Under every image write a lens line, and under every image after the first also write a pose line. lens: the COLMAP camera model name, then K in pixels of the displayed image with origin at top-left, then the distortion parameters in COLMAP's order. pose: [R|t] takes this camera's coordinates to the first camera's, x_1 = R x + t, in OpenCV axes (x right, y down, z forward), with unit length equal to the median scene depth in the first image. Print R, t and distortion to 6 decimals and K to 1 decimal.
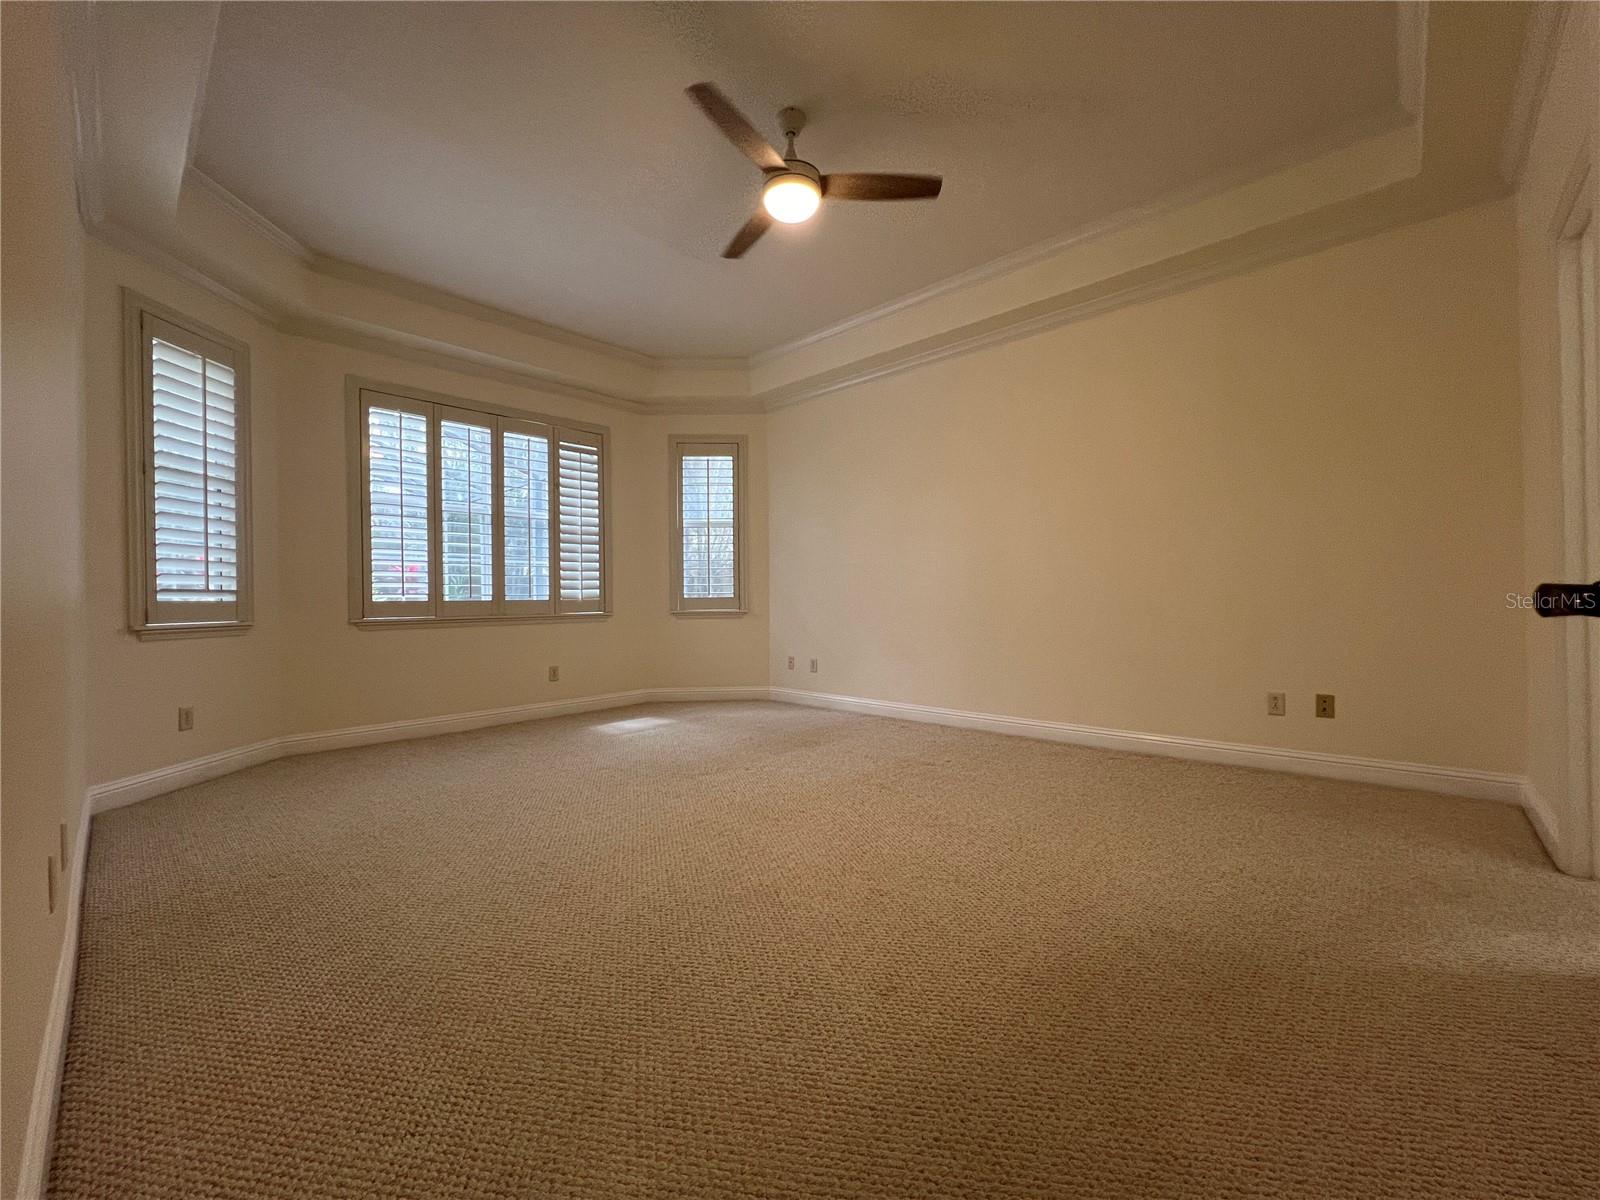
lens RADIAL K [[652.0, 0, 796.5], [0, 652.0, 601.9], [0, 0, 1]] dist [0.002469, -0.000043]
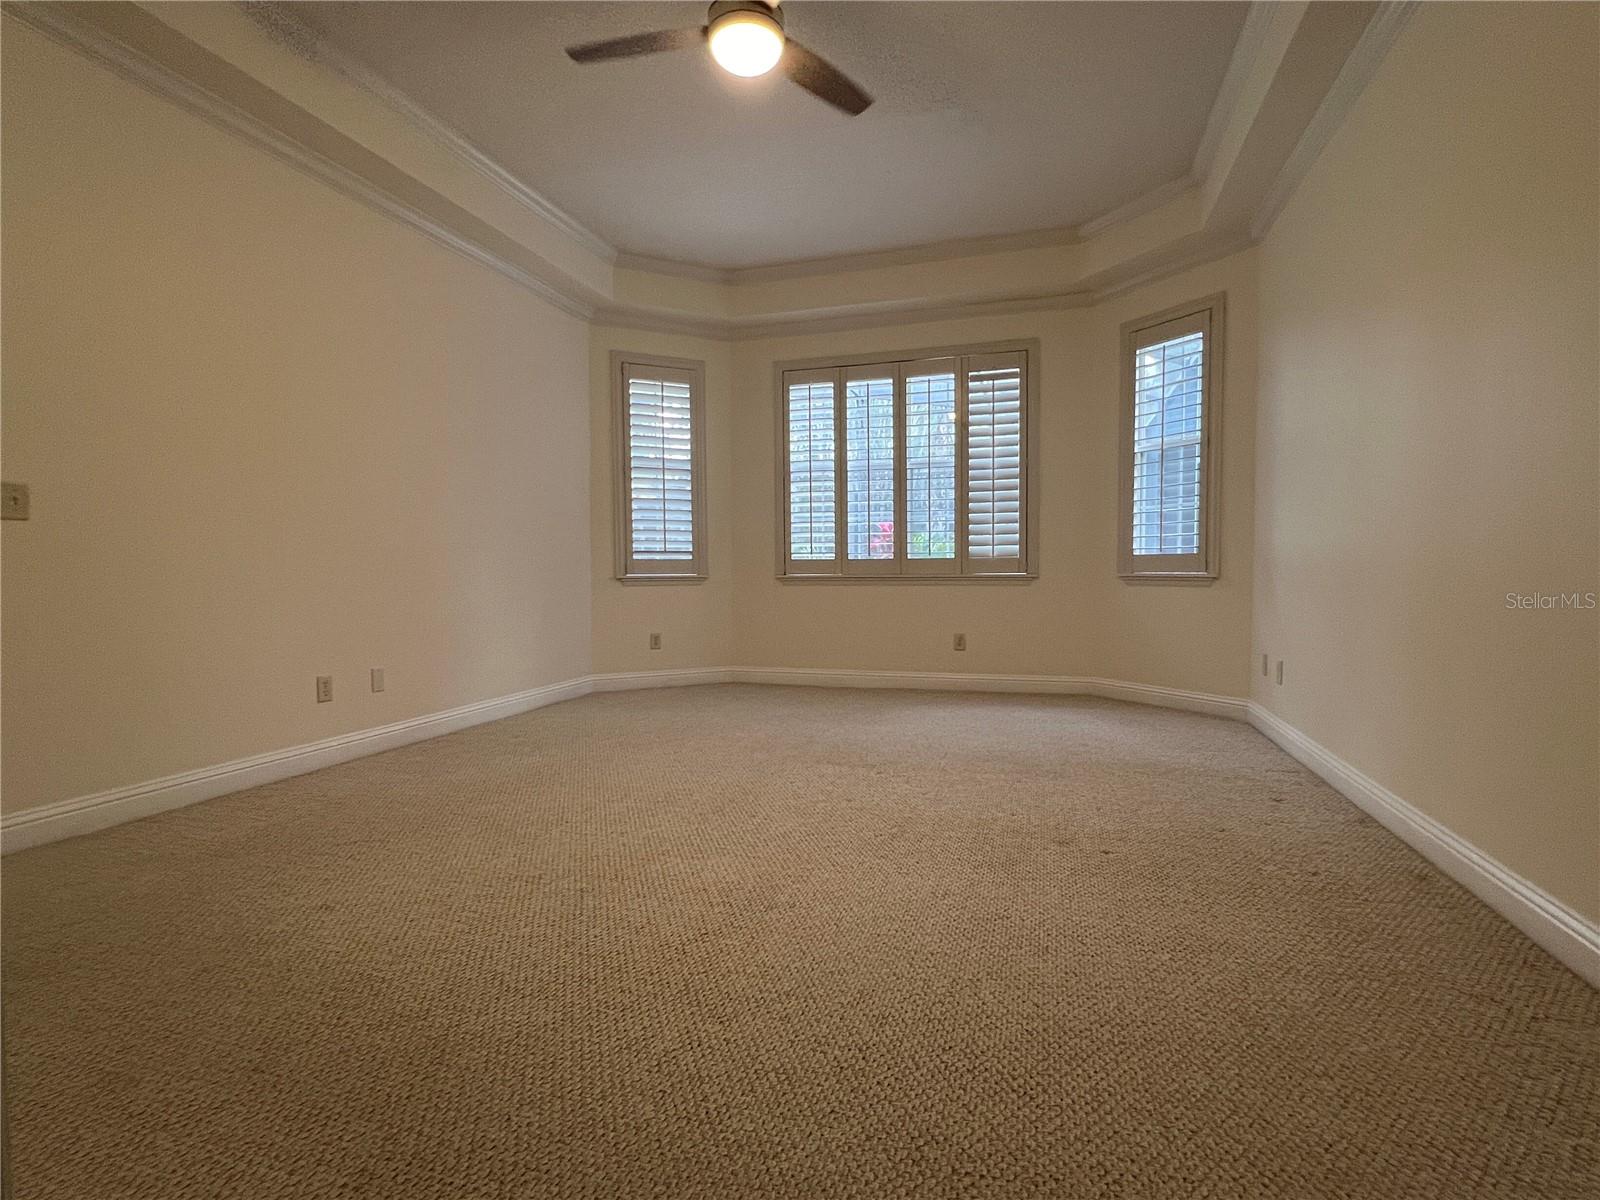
lens RADIAL K [[774.1, 0, 811.9], [0, 774.1, 599.0], [0, 0, 1]] dist [-0.003788, 0.000718]
pose [[0.442268, 0.055049, -0.895192, 0.542440], [-0.000846, 0.998140, 0.060961, -0.012823], [0.896883, -0.026204, 0.441491, 0.415593]]
